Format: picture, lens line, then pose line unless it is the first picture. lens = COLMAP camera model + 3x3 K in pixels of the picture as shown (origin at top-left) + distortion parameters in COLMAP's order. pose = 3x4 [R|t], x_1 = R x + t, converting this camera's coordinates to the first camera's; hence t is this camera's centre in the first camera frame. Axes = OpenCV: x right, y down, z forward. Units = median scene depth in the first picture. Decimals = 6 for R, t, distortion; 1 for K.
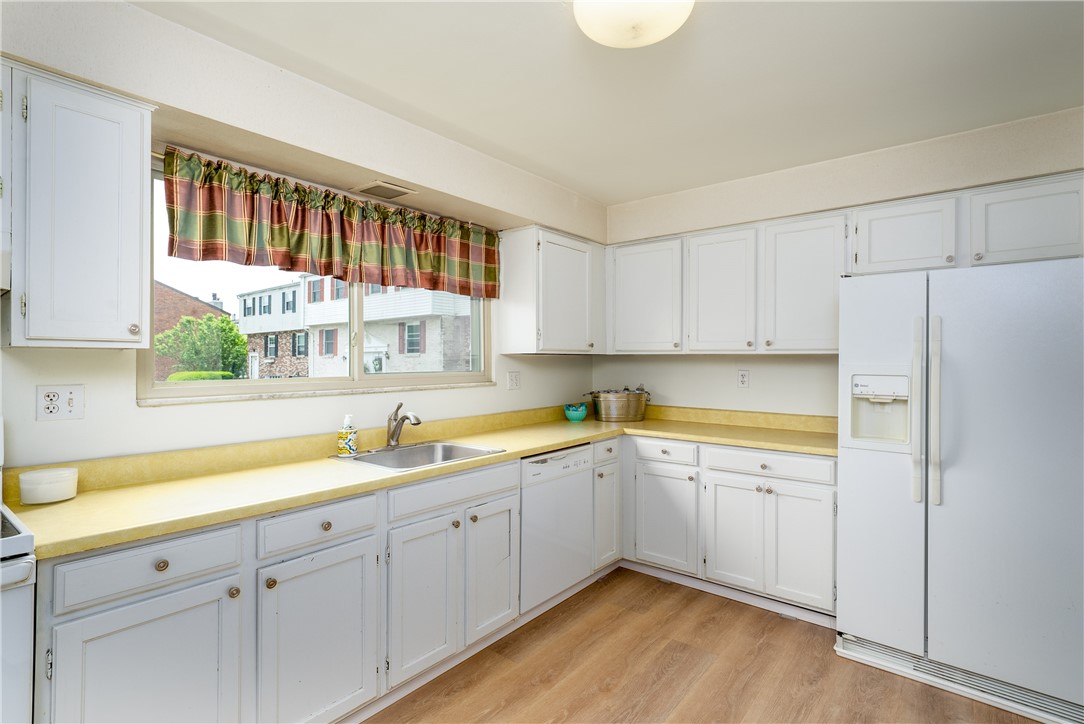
lens RADIAL K [[509.1, 0, 542.0], [0, 509.1, 362.0], [0, 0, 1]] dist [0.002394, 0.000126]
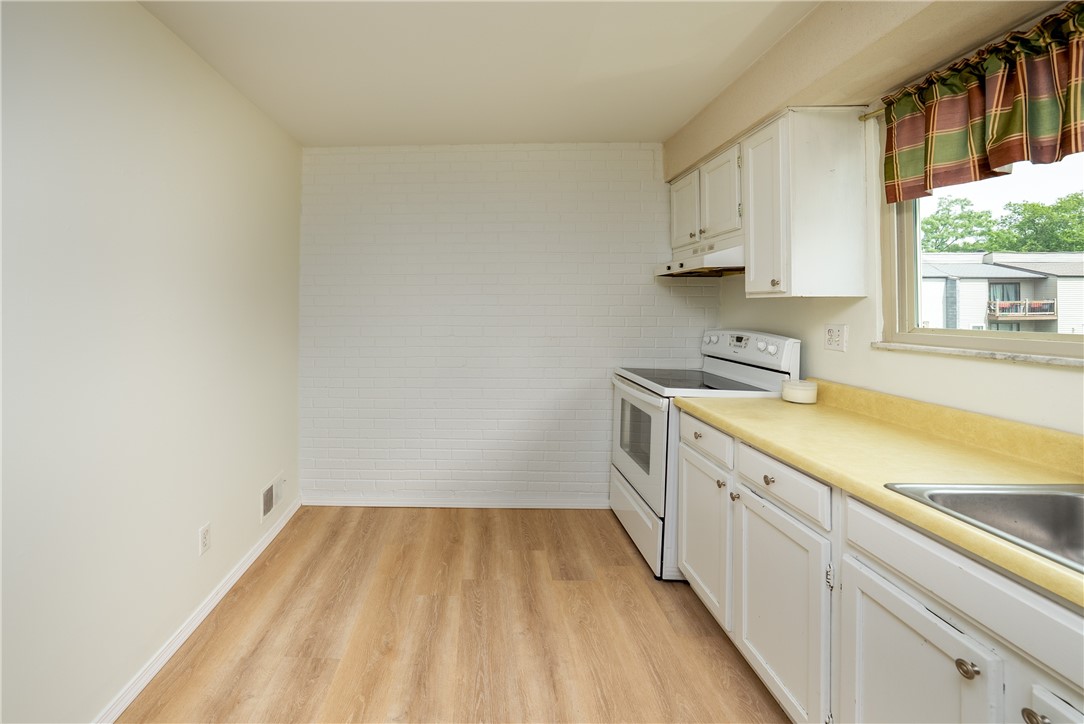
lens RADIAL K [[437.0, 0, 463.7], [0, 437.0, 303.5], [0, 0, 1]] dist [-0.016907, 0.000205]
pose [[-0.792150, -0.003679, -0.610316, 0.333511], [0.000826, 0.999974, -0.007100, -0.001753], [0.610326, -0.006128, -0.792126, 0.830007]]
